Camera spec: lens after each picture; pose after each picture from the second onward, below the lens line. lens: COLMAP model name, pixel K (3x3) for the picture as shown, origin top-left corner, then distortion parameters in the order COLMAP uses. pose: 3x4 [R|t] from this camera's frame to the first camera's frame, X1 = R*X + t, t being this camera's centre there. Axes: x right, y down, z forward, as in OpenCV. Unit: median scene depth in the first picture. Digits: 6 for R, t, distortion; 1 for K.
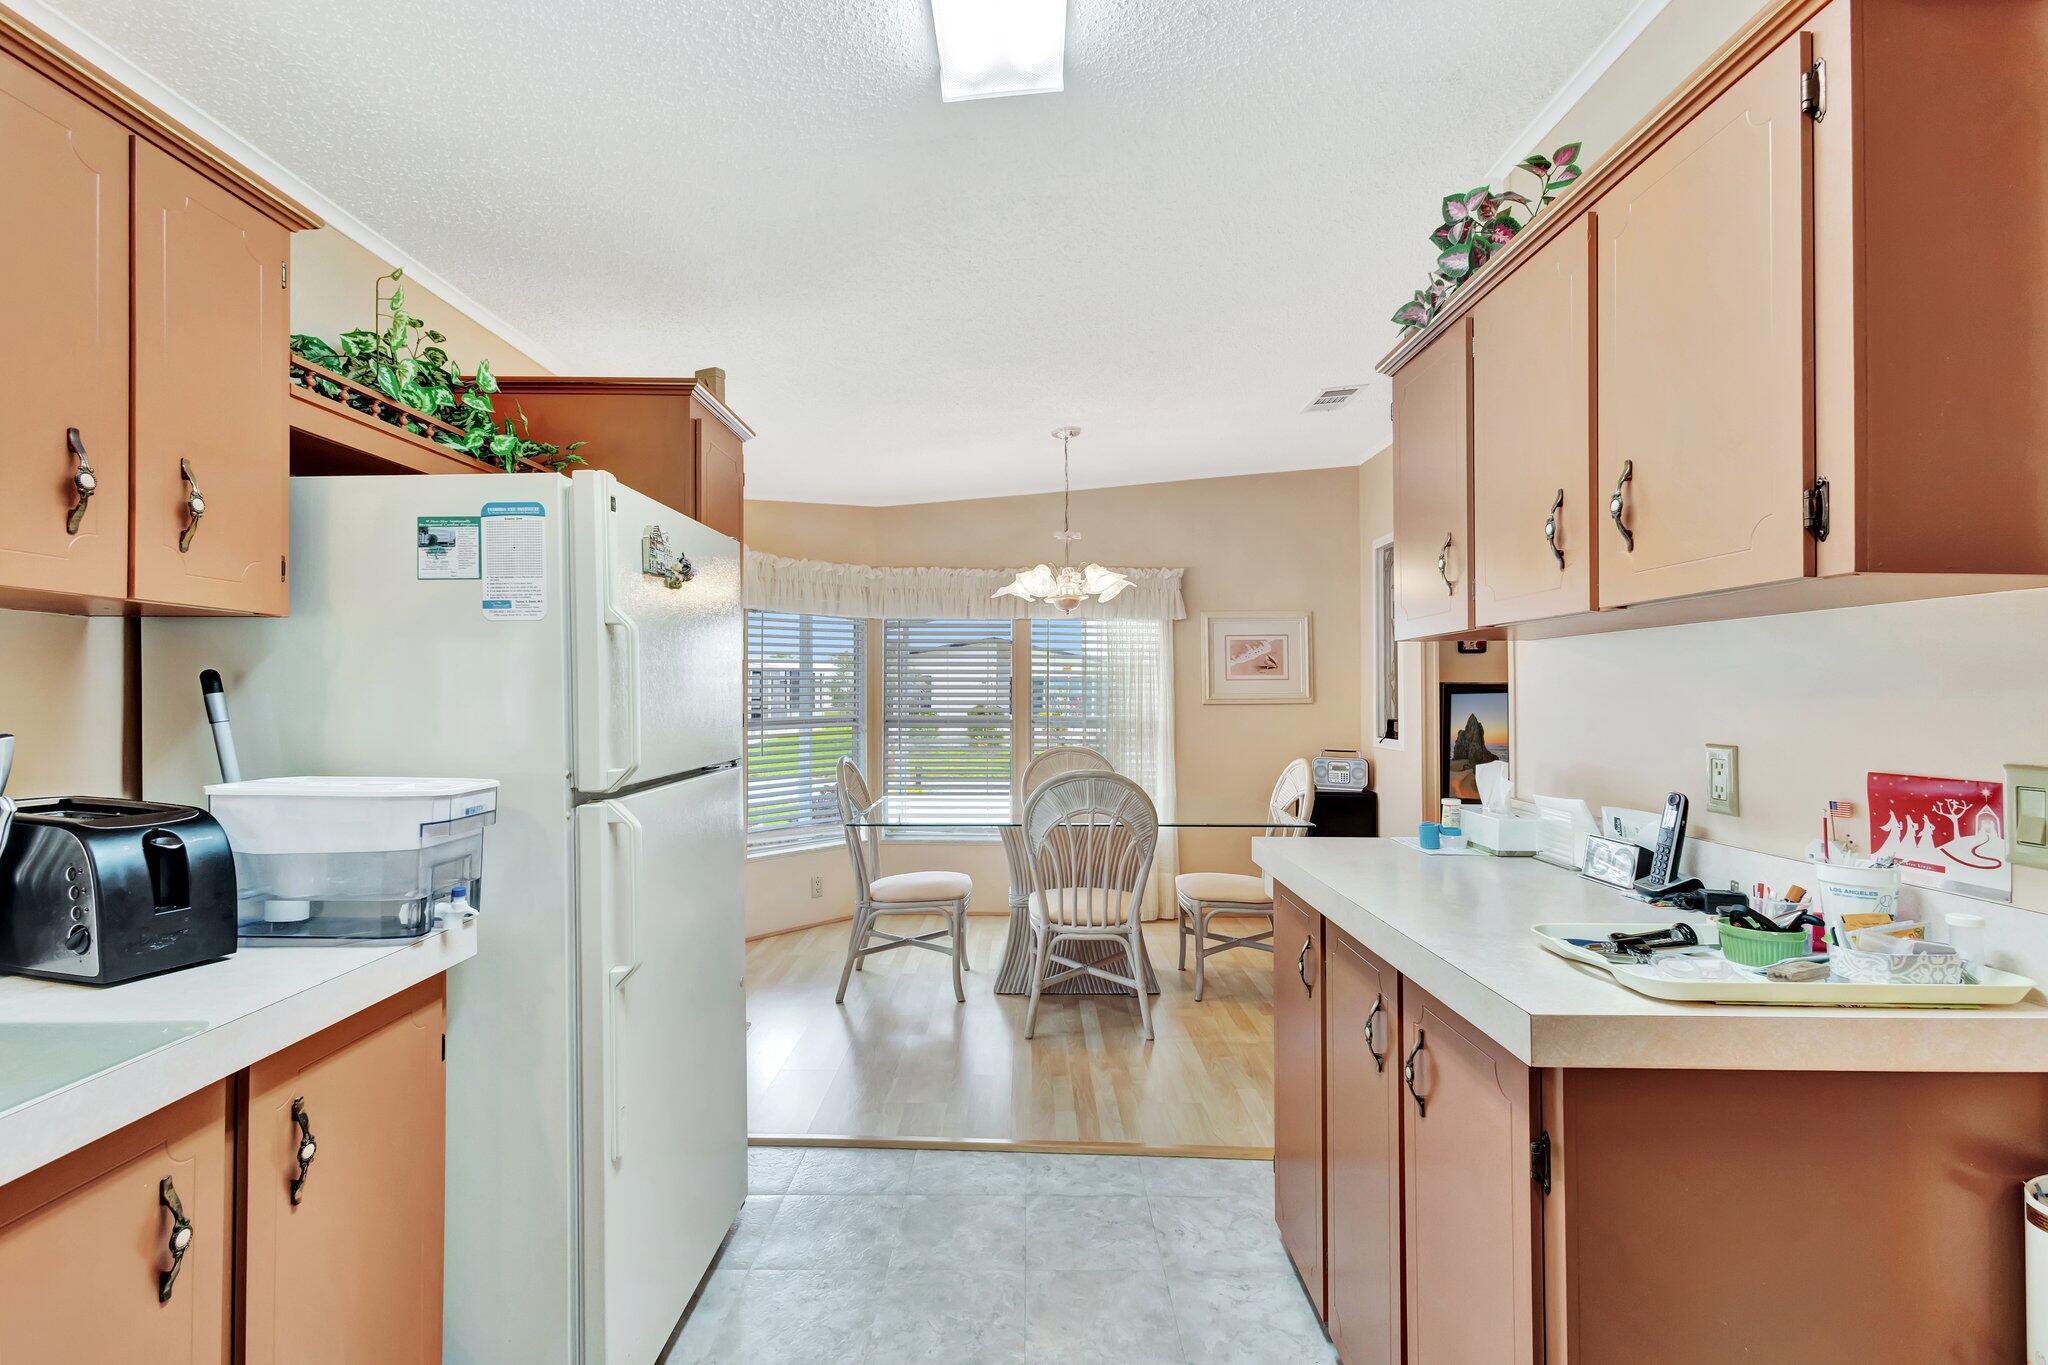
lens RADIAL K [[965.4, 0, 1027.2], [0, 965.4, 695.3], [0, 0, 1]] dist [0.004080, 0.000666]
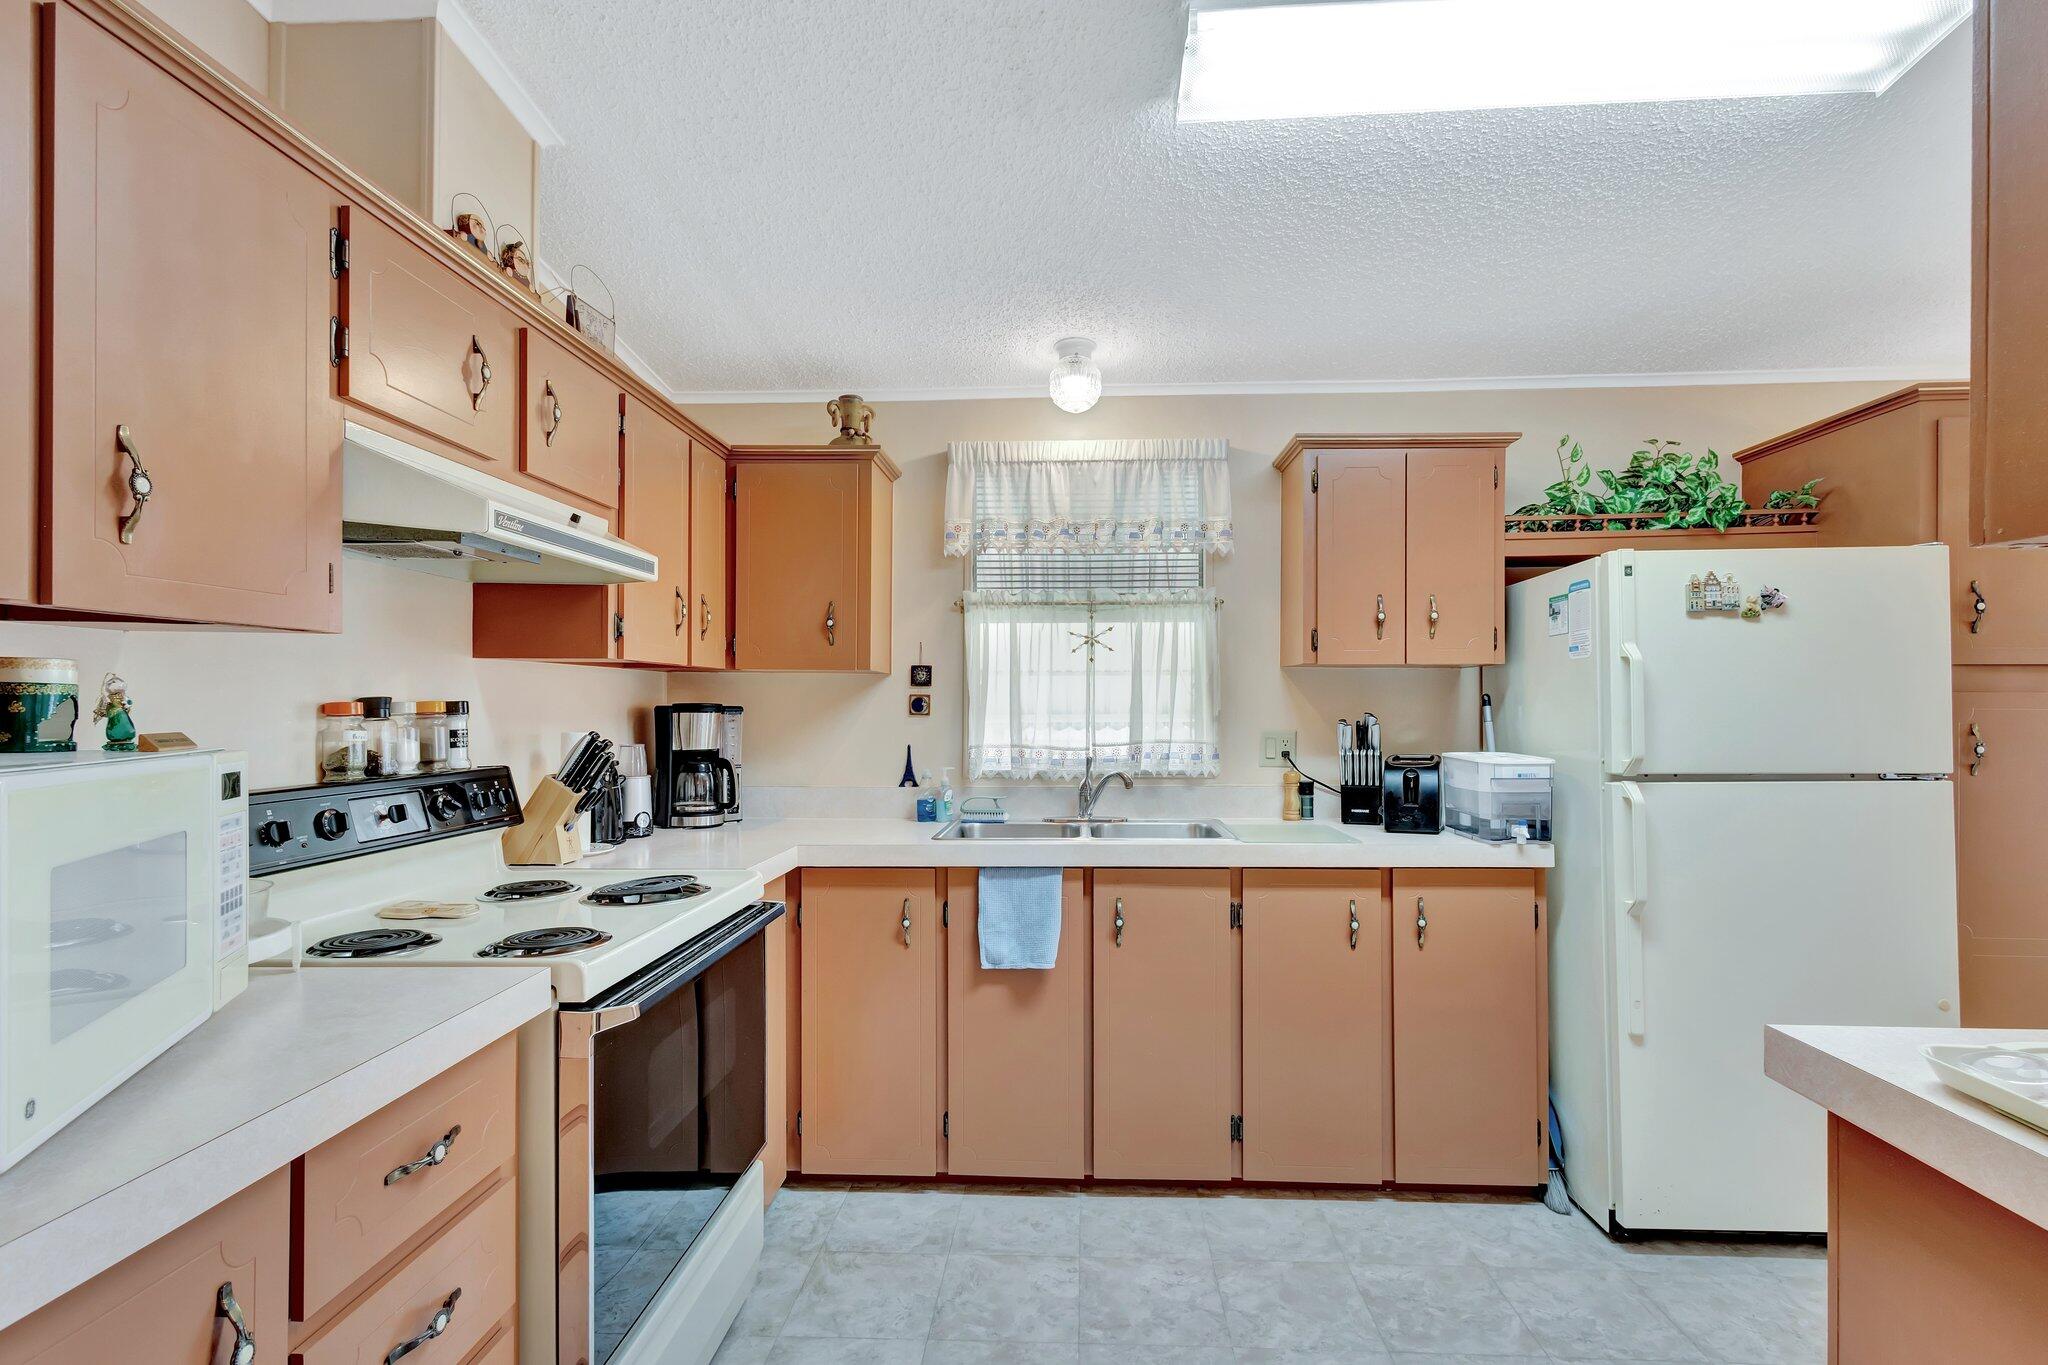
lens RADIAL K [[965.4, 0, 1024.9], [0, 965.4, 704.4], [0, 0, 1]] dist [0.004080, 0.000666]
pose [[-0.061022, -0.006202, -0.998117, 1.059876], [0.010715, 0.999919, -0.006868, -0.002866], [0.998079, -0.011113, -0.060950, 0.211814]]
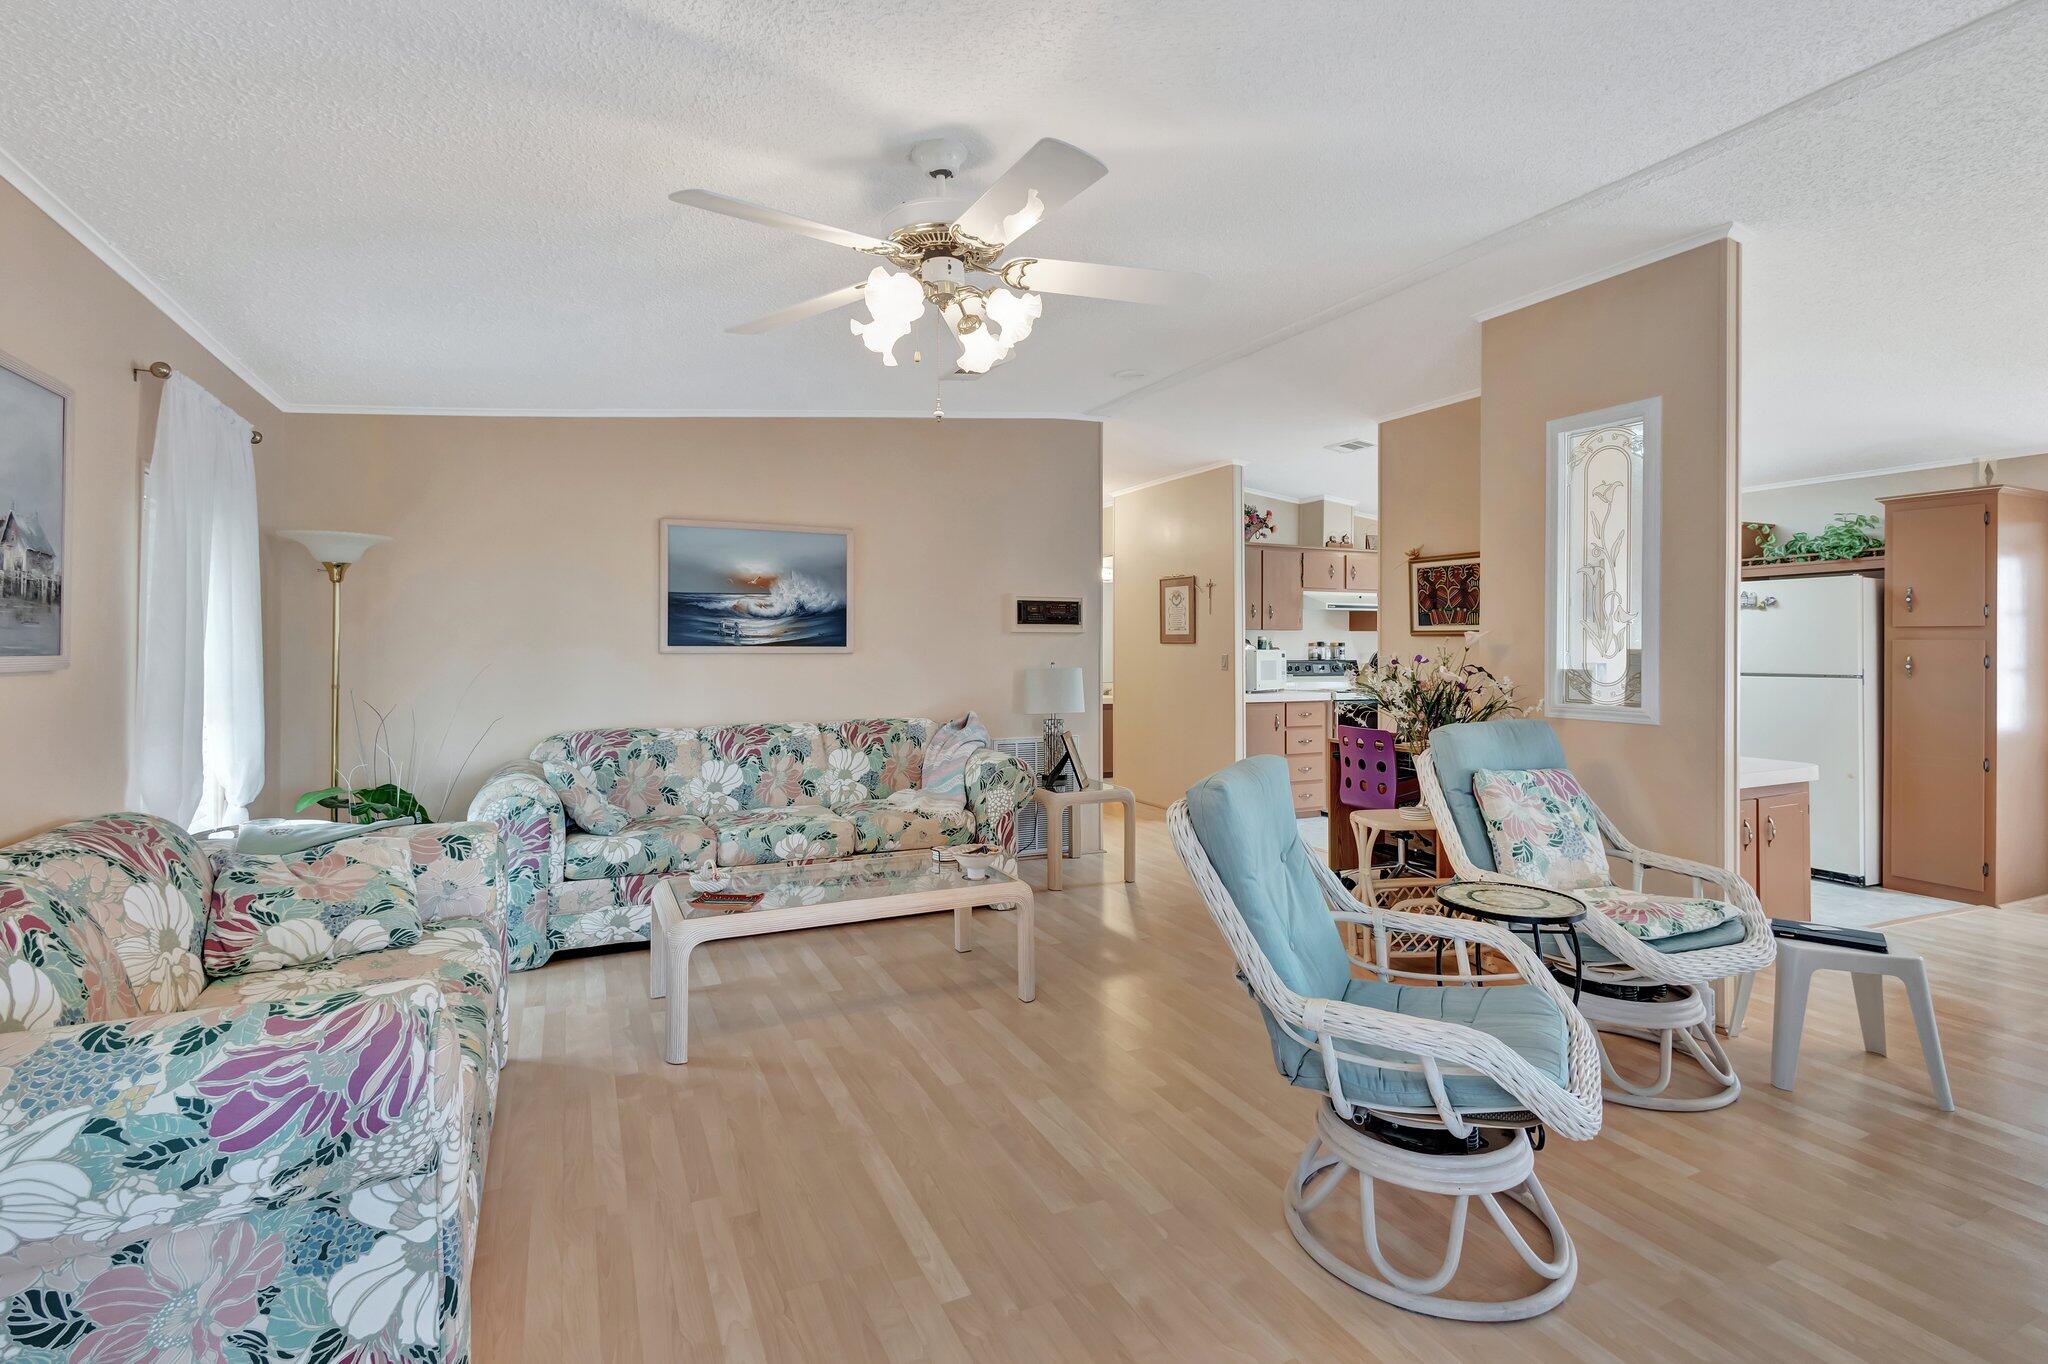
lens RADIAL K [[965.4, 0, 1045.3], [0, 965.4, 657.5], [0, 0, 1]] dist [0.004080, 0.000666]
pose [[-0.894822, -0.003126, -0.446412, 6.208079], [-0.004650, 0.999987, 0.002319, 0.109019], [0.446399, 0.004151, -0.894824, 6.637907]]
